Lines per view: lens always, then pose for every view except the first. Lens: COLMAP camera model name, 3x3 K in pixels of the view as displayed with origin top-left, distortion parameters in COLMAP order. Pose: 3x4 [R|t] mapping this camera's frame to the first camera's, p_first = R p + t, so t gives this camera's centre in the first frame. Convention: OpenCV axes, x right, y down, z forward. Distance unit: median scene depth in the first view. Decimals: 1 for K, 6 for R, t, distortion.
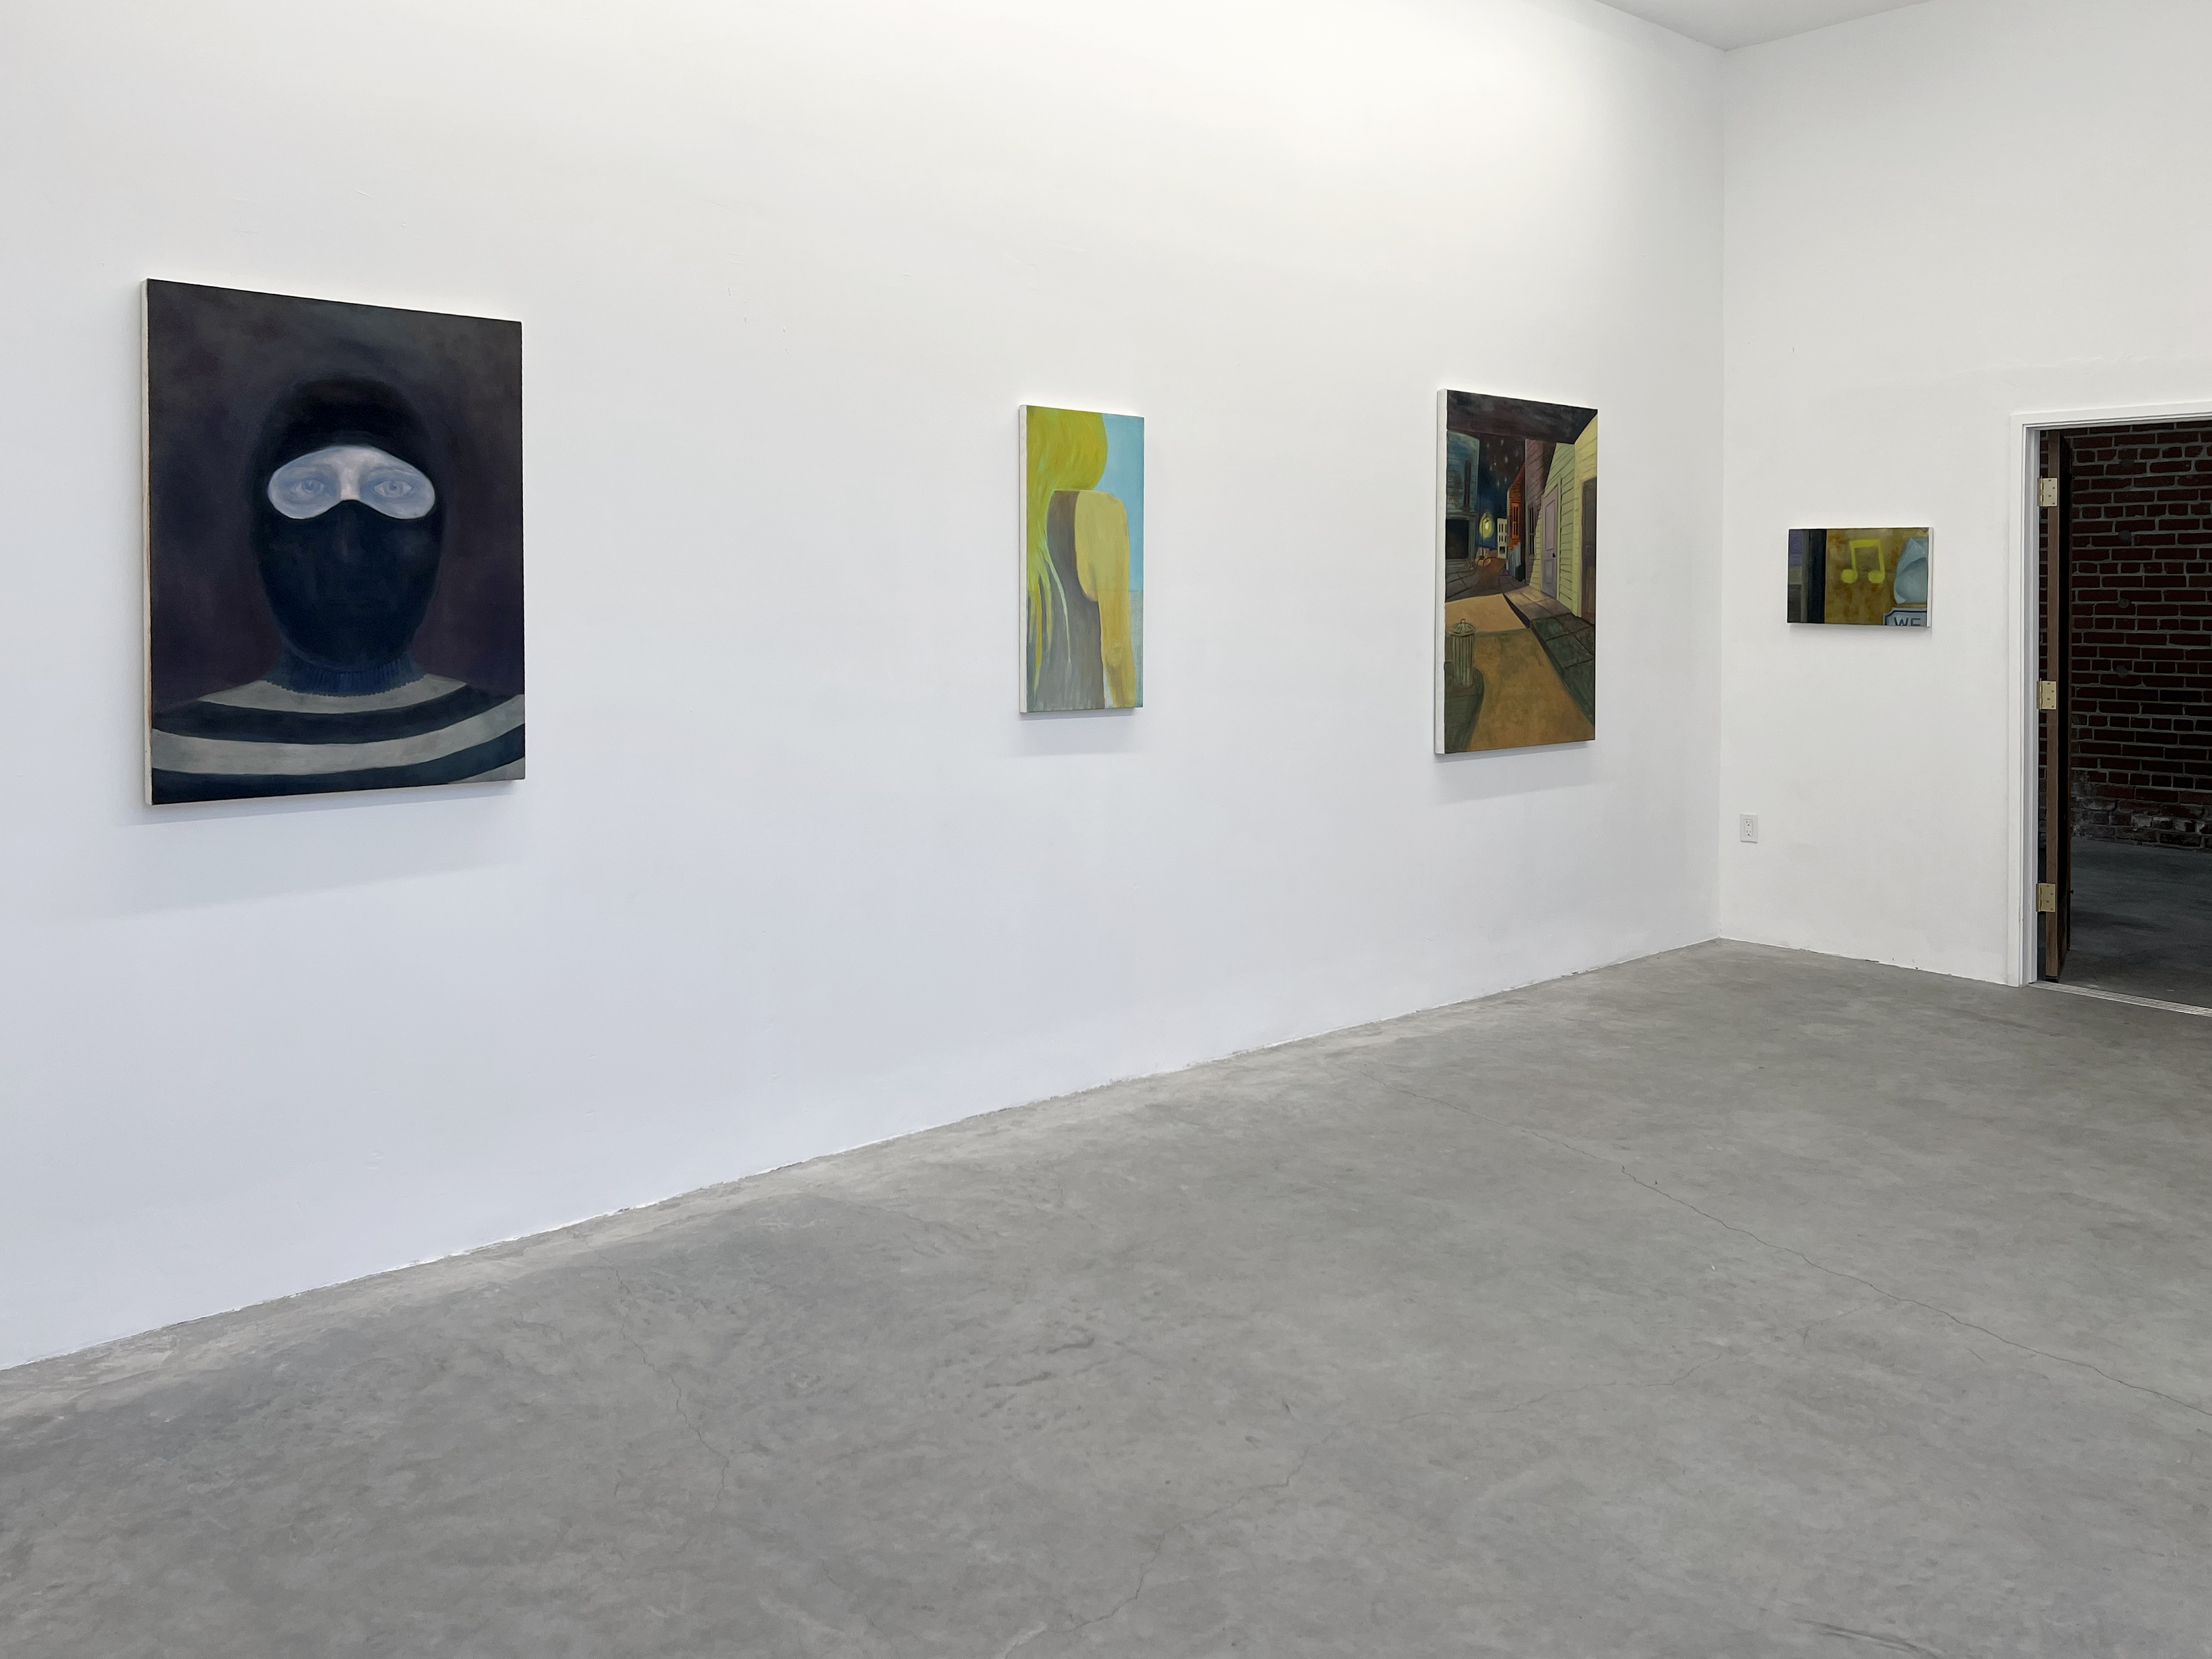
lens RADIAL K [[1698.3, 0, 1126.0], [0, 1698.3, 623.3], [0, 0, 1]] dist [0.060221, -0.047131]
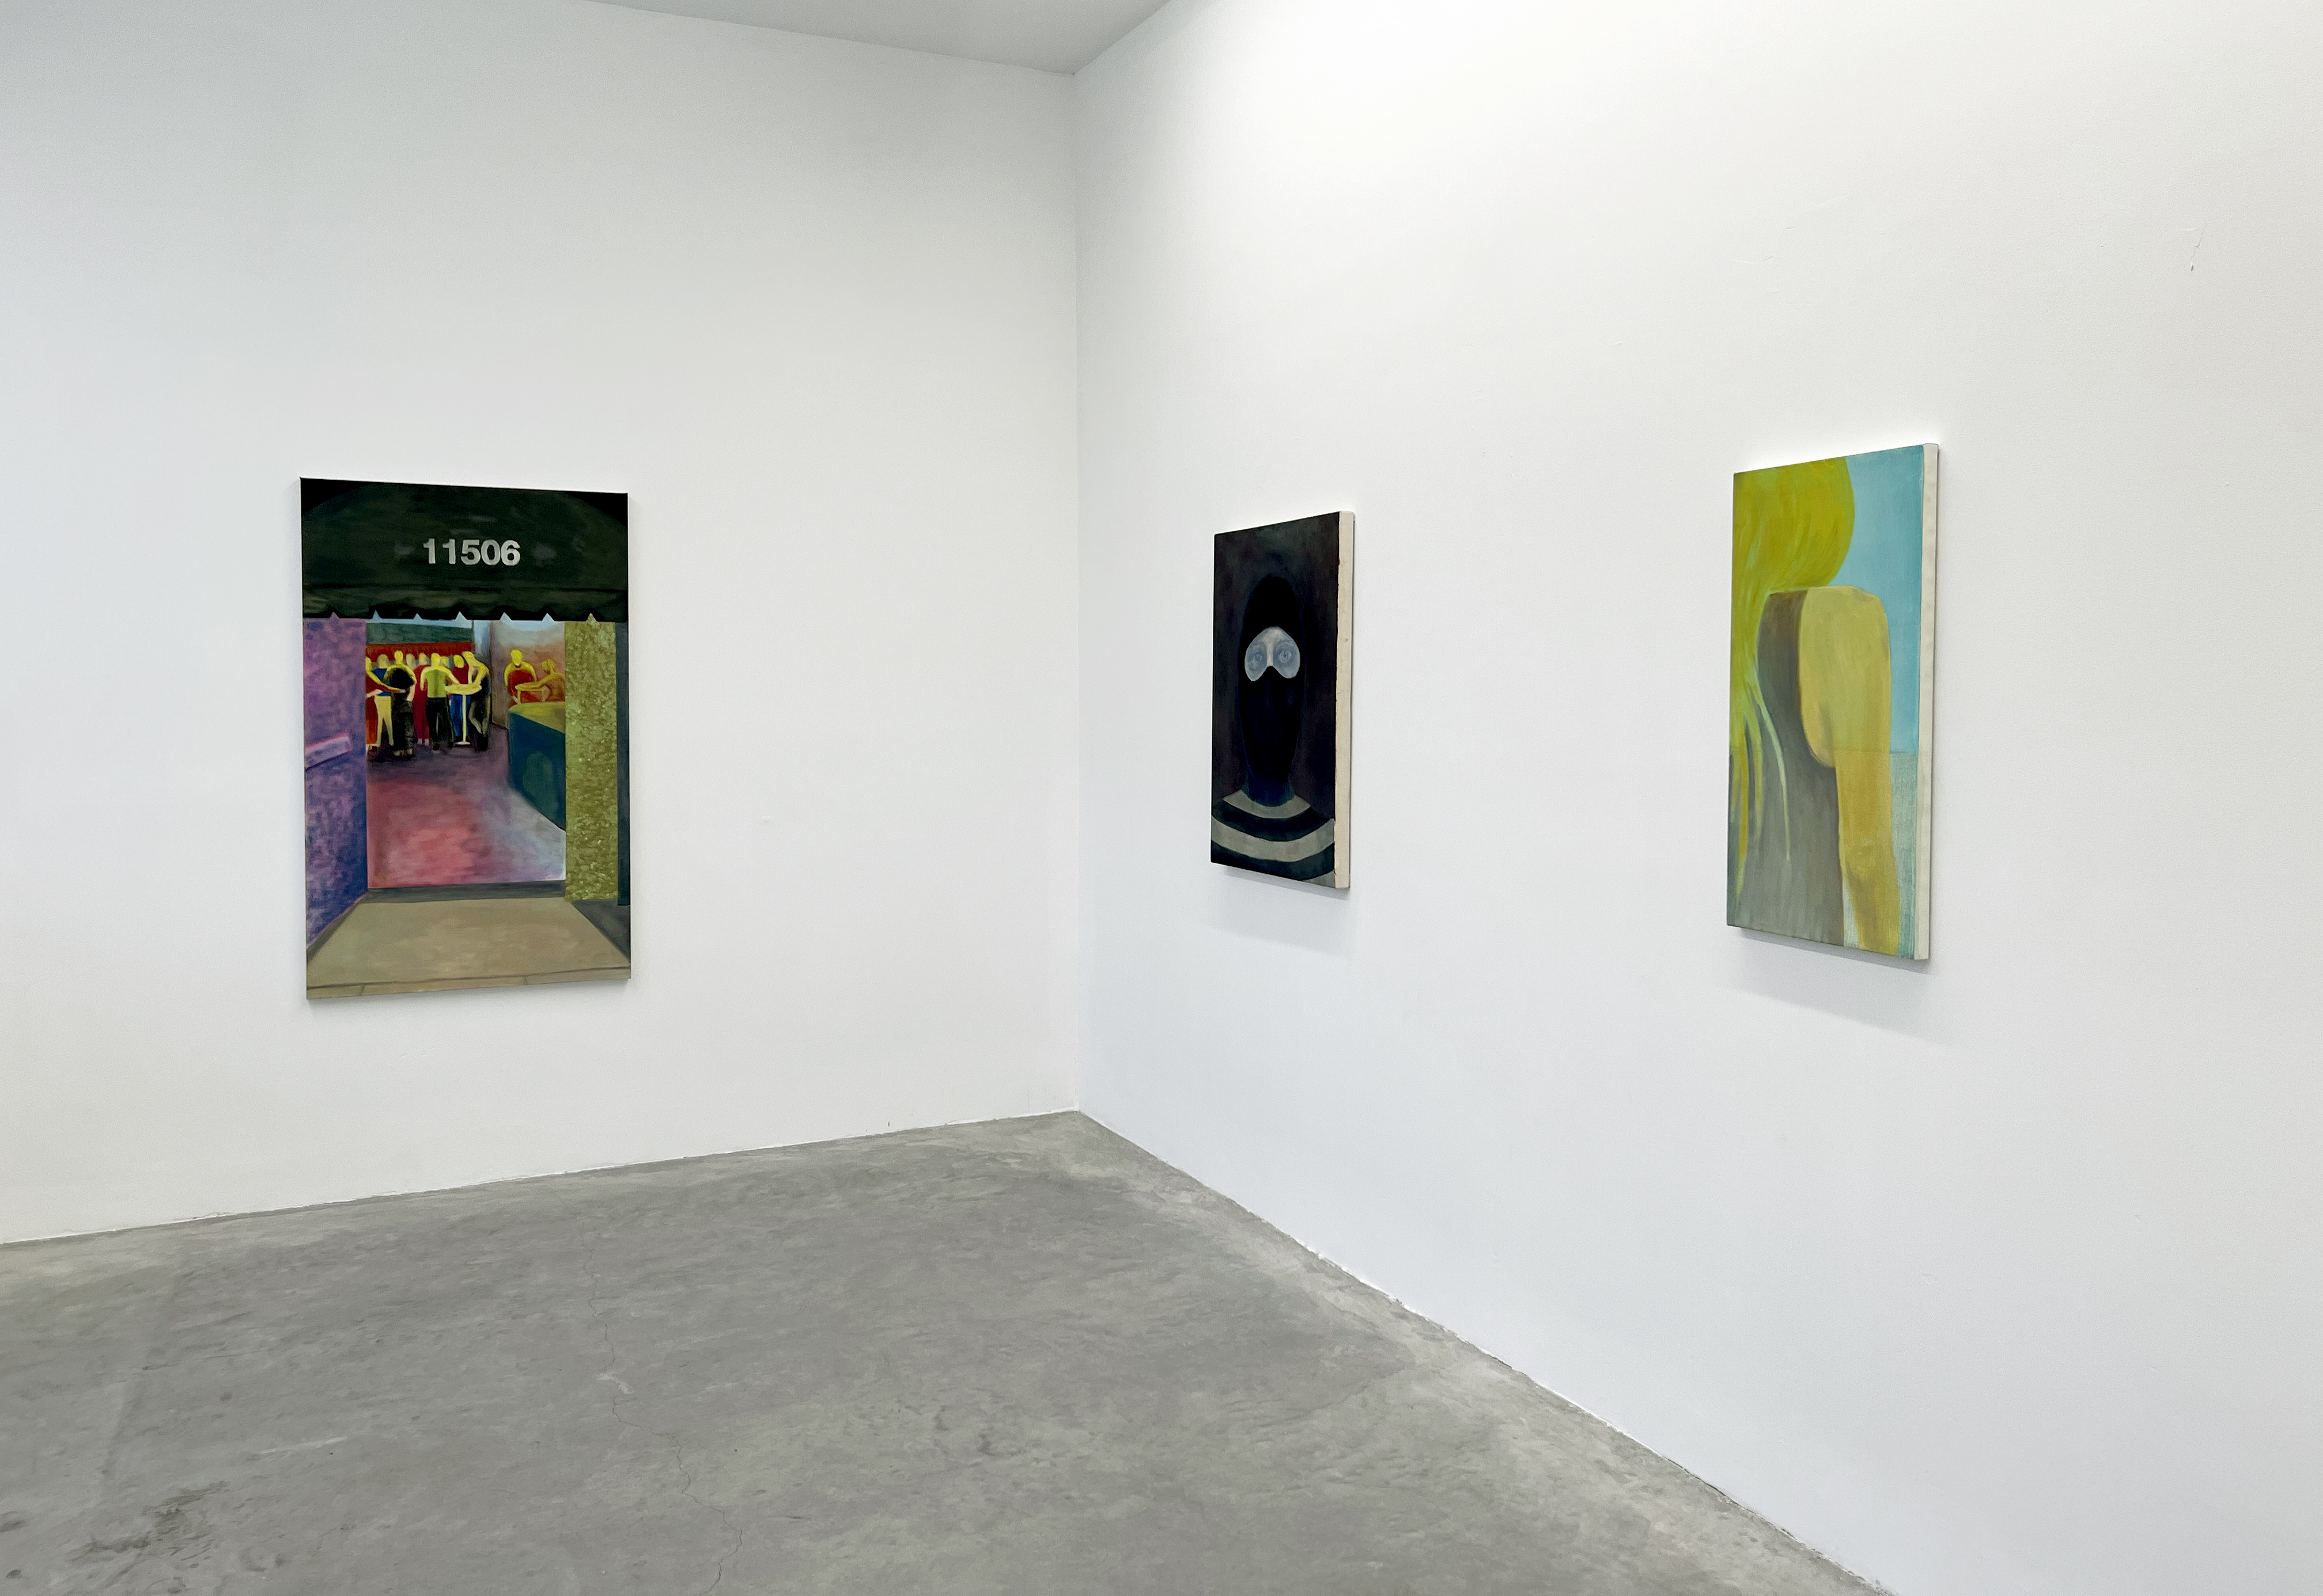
lens RADIAL K [[1771.5, 0, 1172.8], [0, 1771.5, 744.9], [0, 0, 1]] dist [0.047063, -0.057831]
pose [[-0.313163, 0.026326, -0.949334, 0.908727], [-0.014117, 0.999376, 0.032371, -0.052471], [0.949594, 0.023539, -0.312596, 1.337774]]
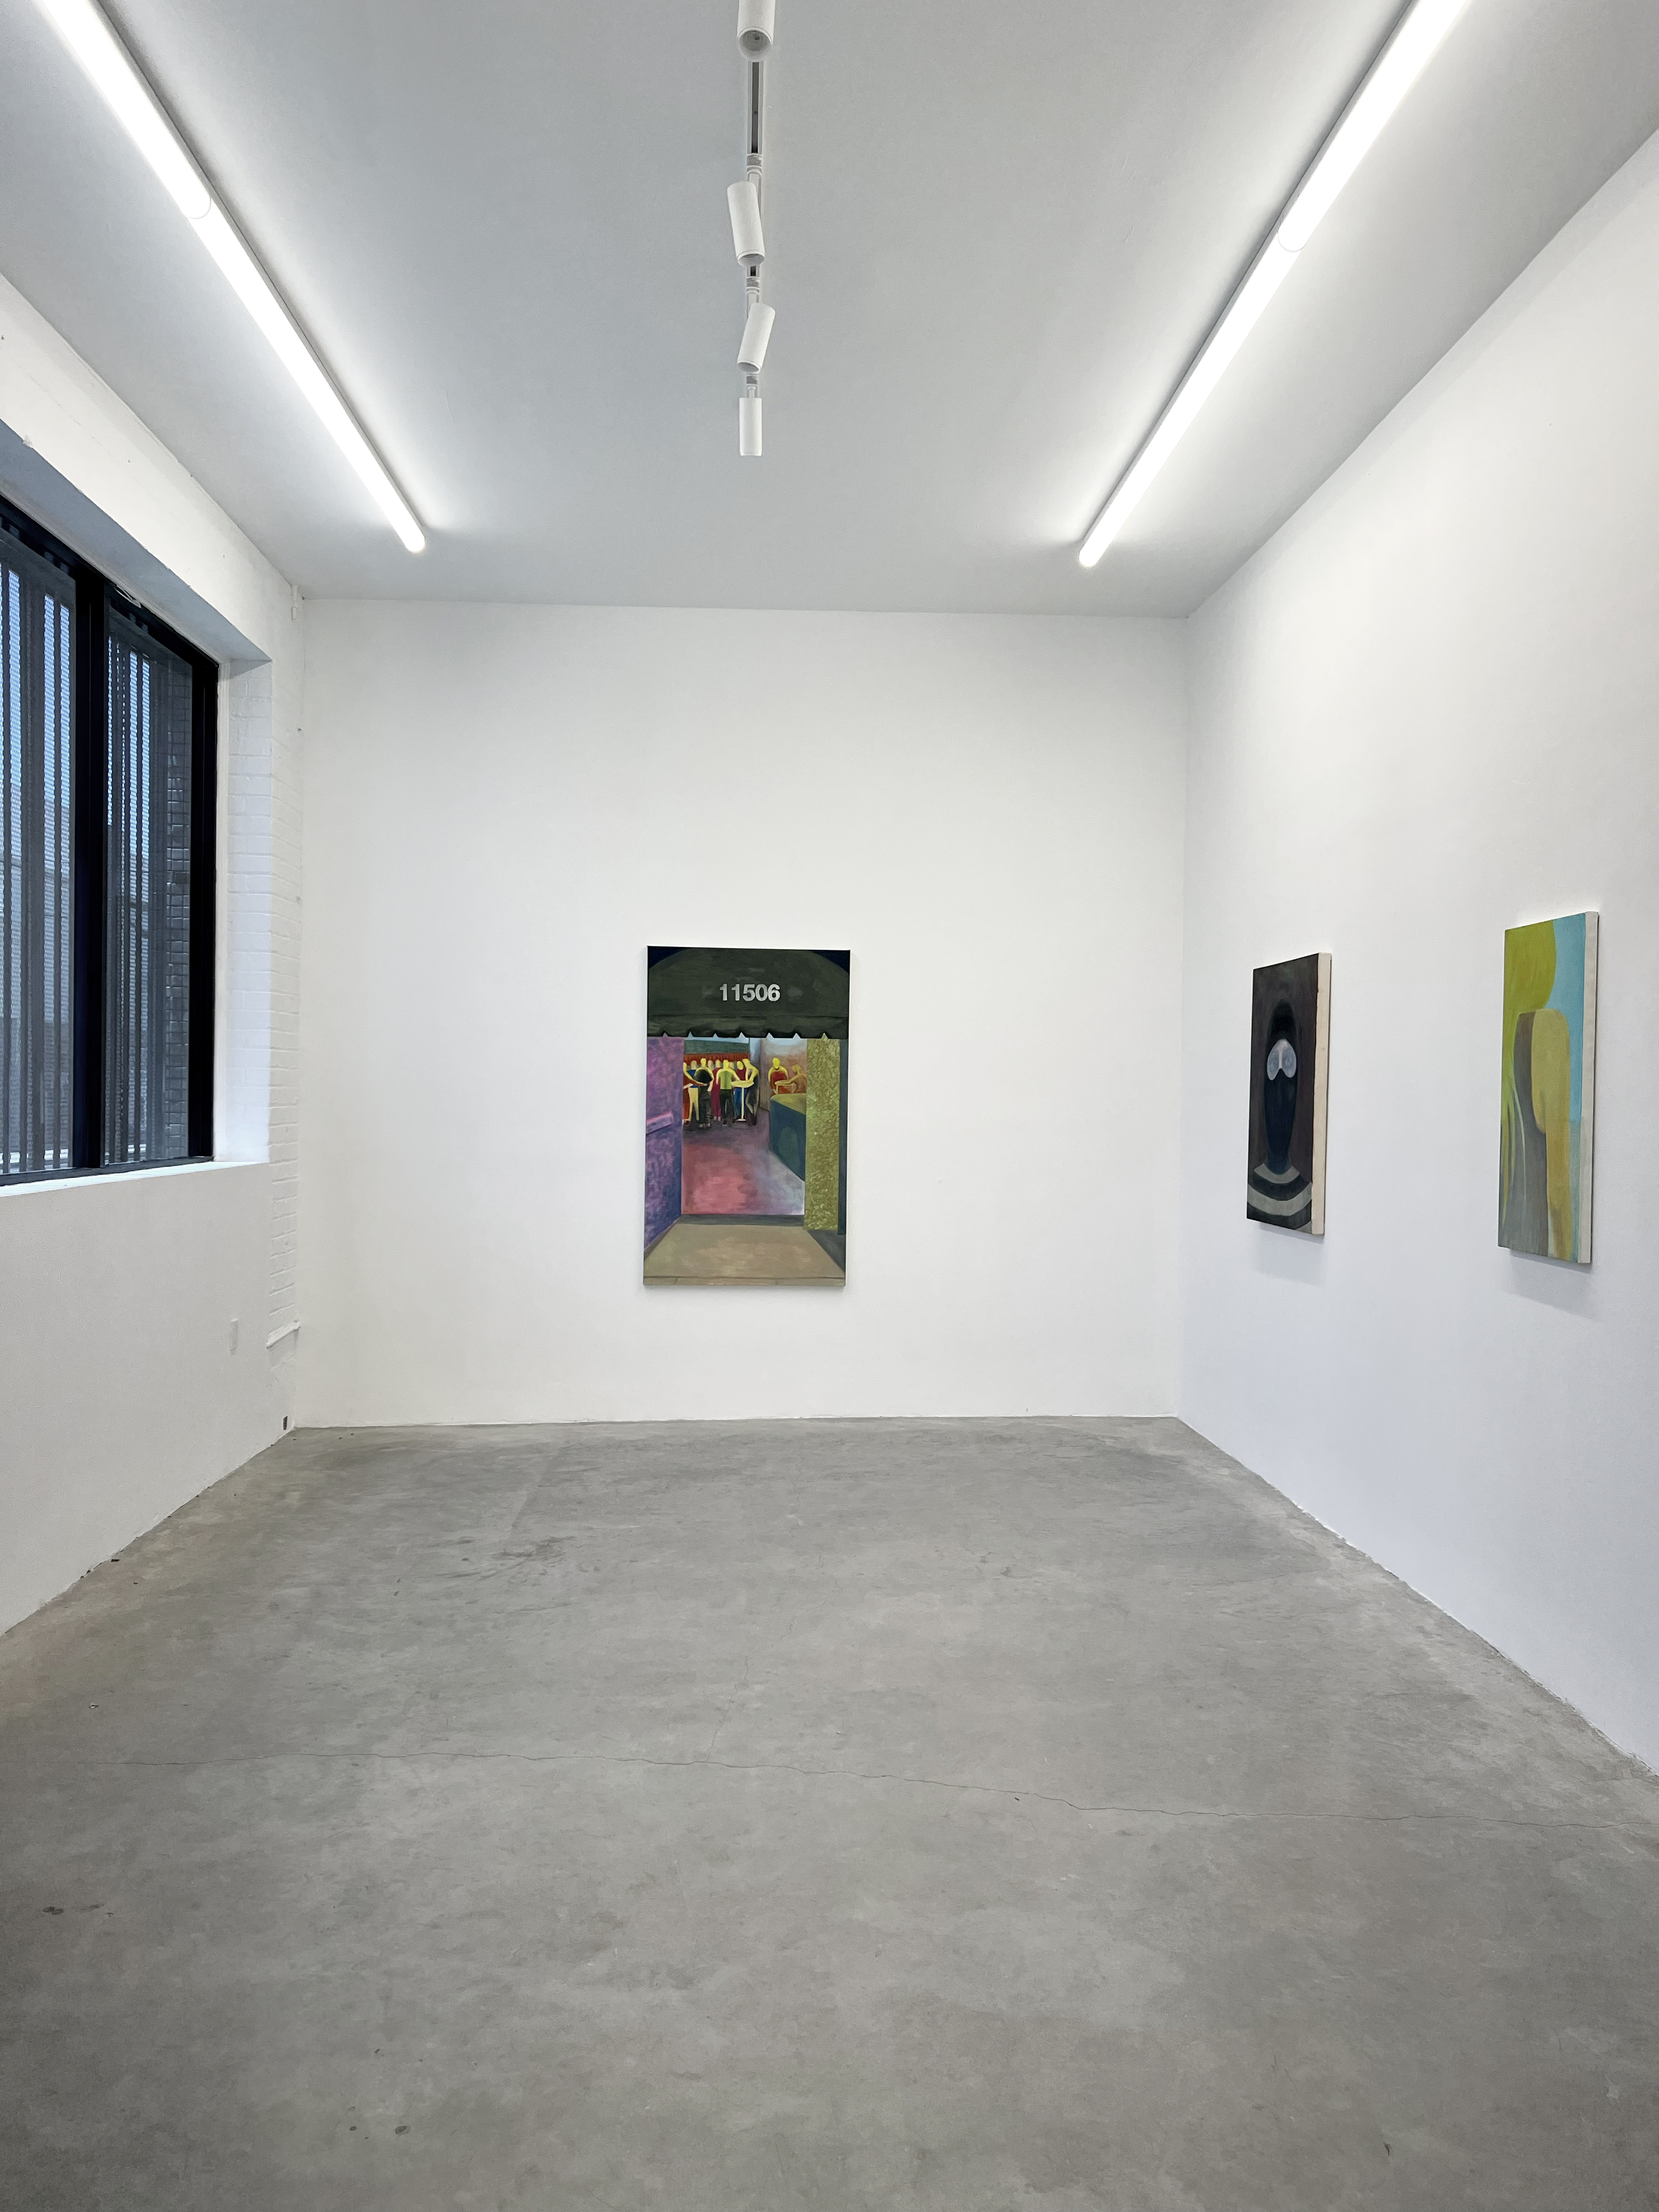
lens RADIAL K [[1698.3, 0, 844.2], [0, 1698.3, 1112.9], [0, 0, 1]] dist [0.060221, -0.047131]
pose [[-0.637995, -0.008058, -0.769998, 1.236519], [-0.025820, 0.999607, 0.010933, -0.032434], [0.769608, 0.026856, -0.637952, 1.766912]]
